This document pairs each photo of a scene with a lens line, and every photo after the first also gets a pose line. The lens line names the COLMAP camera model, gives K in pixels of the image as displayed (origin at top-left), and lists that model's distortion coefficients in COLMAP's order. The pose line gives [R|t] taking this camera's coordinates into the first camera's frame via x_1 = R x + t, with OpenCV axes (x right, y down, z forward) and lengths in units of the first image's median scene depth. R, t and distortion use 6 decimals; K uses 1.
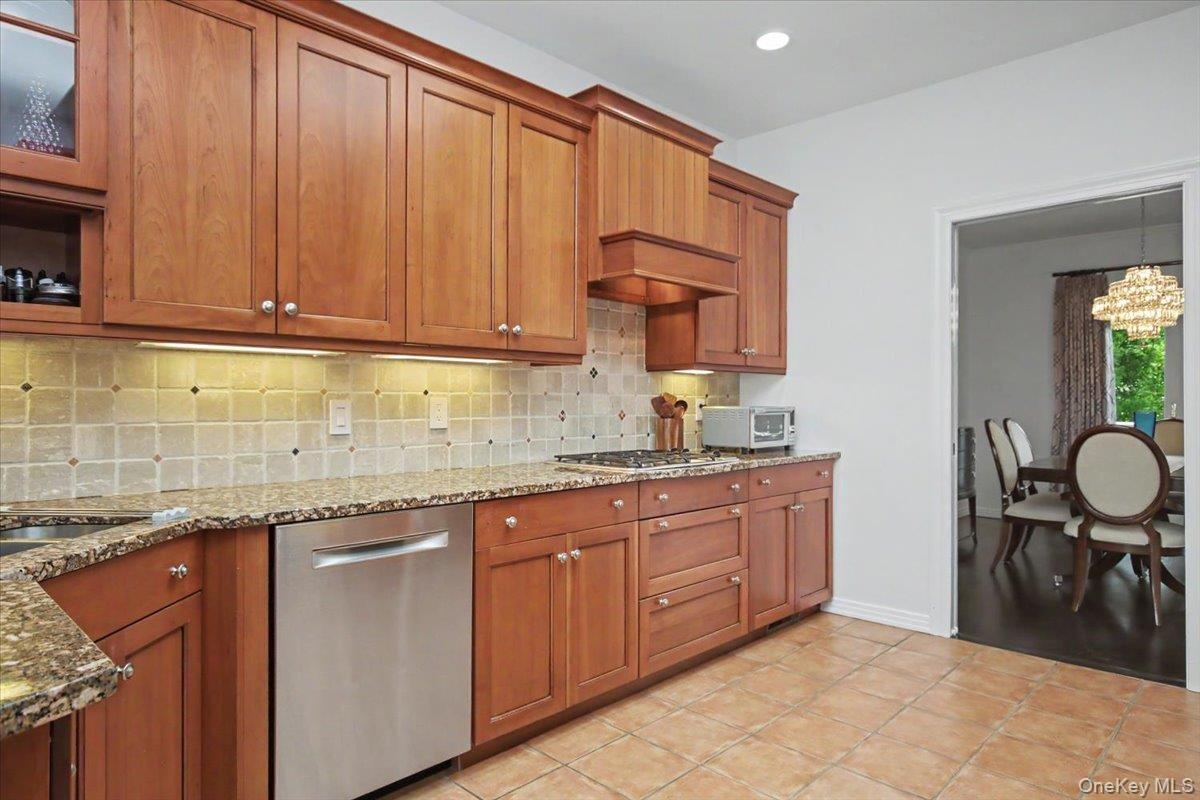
lens RADIAL K [[711.7, 0, 600.1], [0, 711.7, 400.5], [0, 0, 1]] dist [-0.007147, 0.003788]
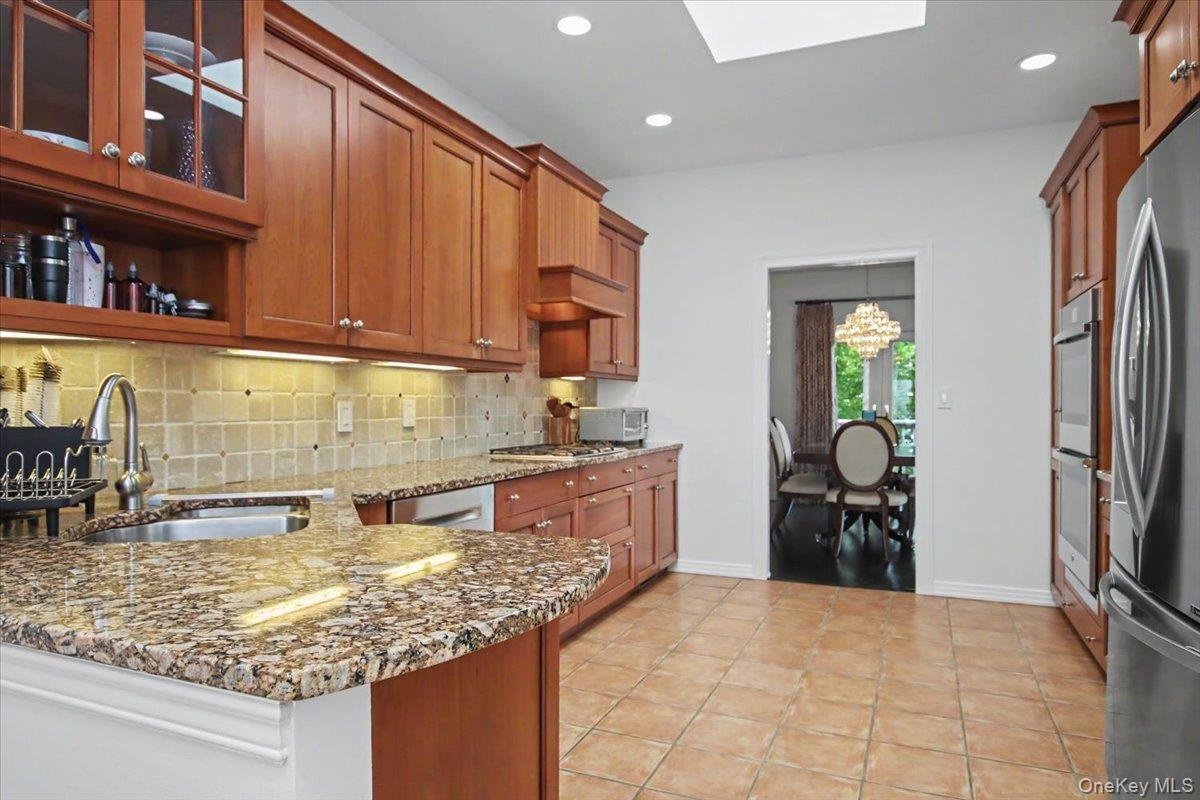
lens RADIAL K [[734.8, 0, 601.2], [0, 734.8, 407.6], [0, 0, 1]] dist [-0.005660, -0.003562]
pose [[0.933173, -0.002520, 0.359417, -0.347443], [0.000330, 0.999981, 0.006154, 0.001427], [-0.359426, -0.005624, 0.933157, -0.207588]]
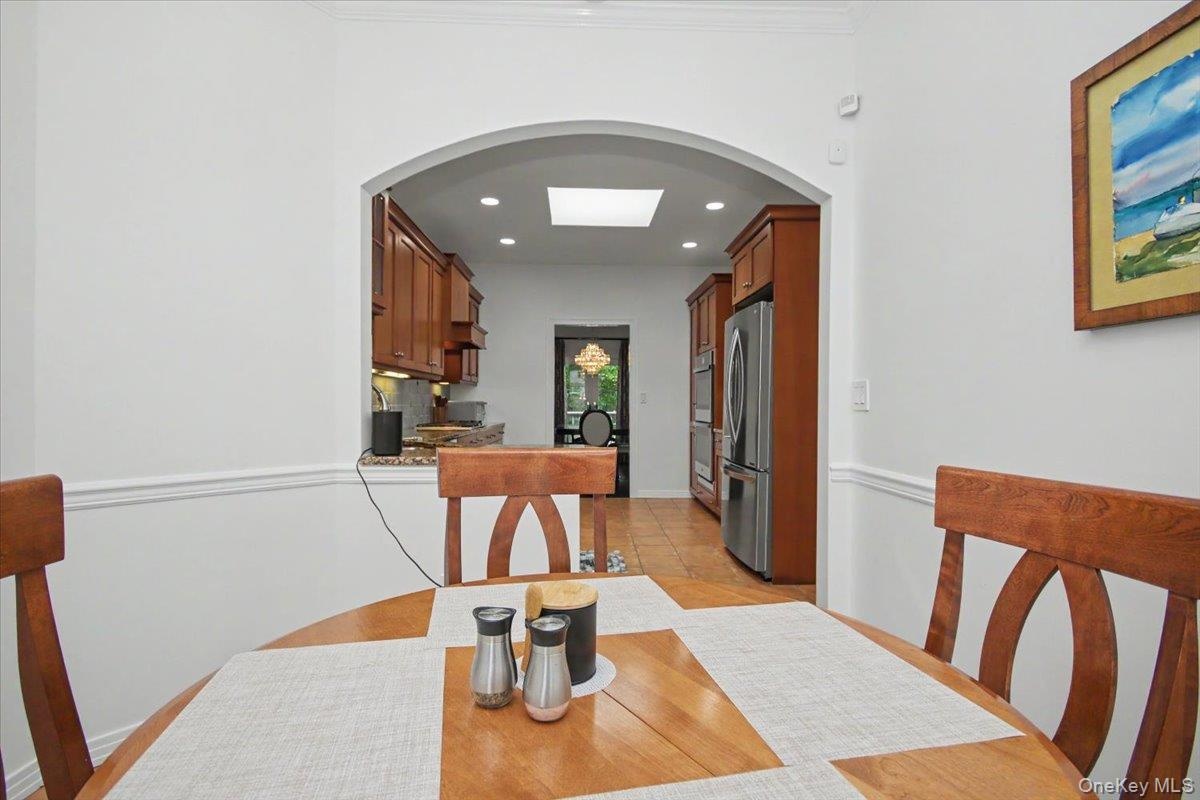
lens RADIAL K [[558.5, 0, 599.0], [0, 558.5, 400.8], [0, 0, 1]] dist [0.000951, 0.000001]
pose [[0.694025, 0.008902, 0.719895, -0.895728], [-0.009221, 0.999951, -0.003476, 0.012862], [-0.719891, -0.004225, 0.694074, -0.493947]]
